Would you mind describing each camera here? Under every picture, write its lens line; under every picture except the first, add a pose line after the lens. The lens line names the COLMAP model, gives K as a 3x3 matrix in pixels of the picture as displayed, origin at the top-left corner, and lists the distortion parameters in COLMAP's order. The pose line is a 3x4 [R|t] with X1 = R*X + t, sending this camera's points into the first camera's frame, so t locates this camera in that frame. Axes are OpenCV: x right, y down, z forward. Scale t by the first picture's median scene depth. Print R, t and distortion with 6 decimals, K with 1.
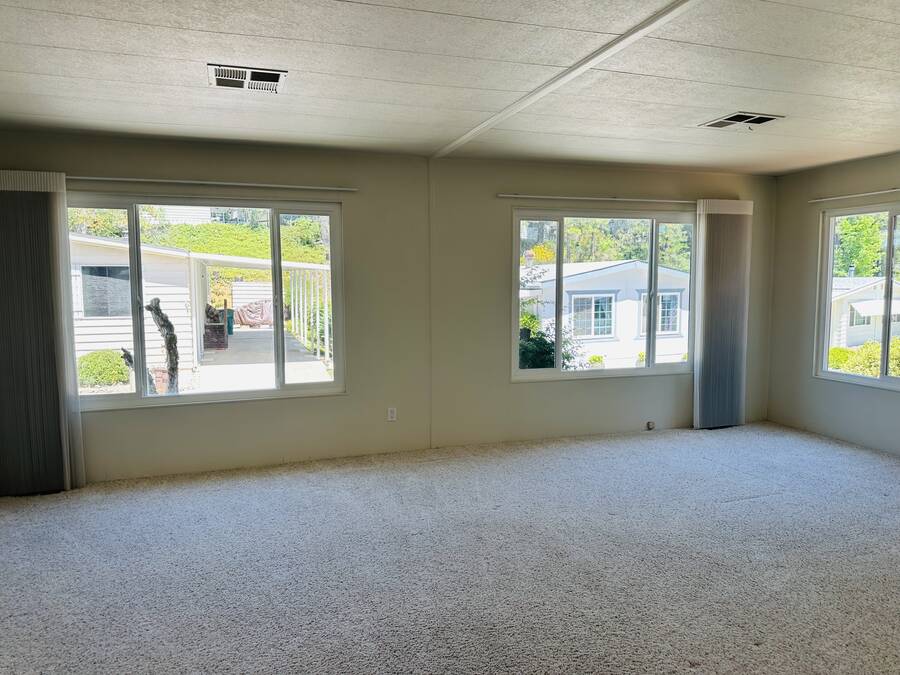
lens RADIAL K [[632.3, 0, 422.9], [0, 632.3, 338.4], [0, 0, 1]] dist [0.101836, -0.151492]
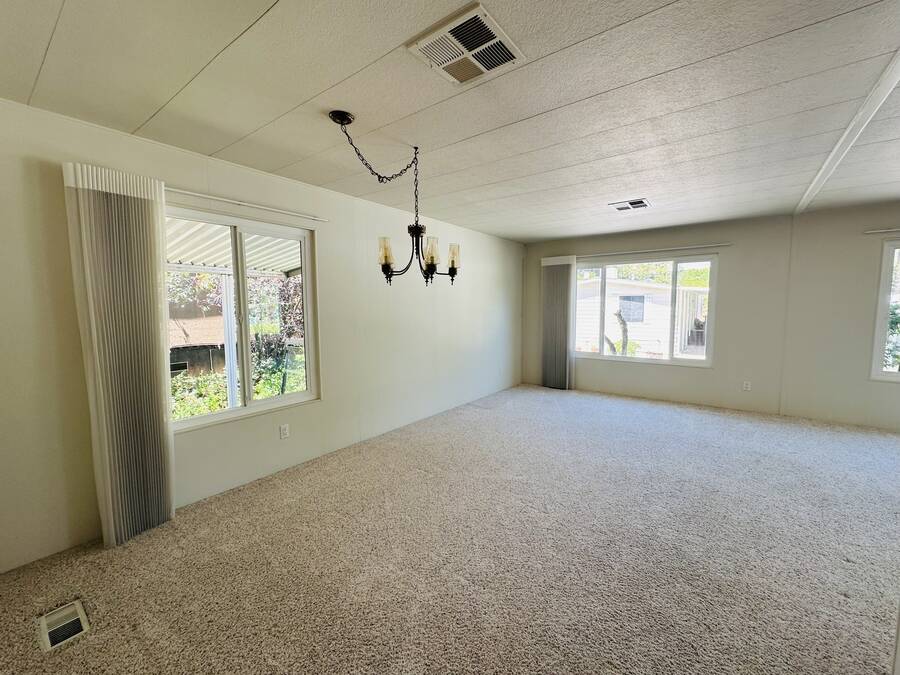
lens RADIAL K [[373.6, 0, 450.0], [0, 373.6, 337.5], [0, 0, 1]] dist [0.000633, 0.000089]
pose [[0.555846, 0.075560, -0.827844, 0.319119], [-0.079352, 0.996136, 0.037640, 0.027117], [0.827489, 0.044769, 0.559694, -0.126446]]
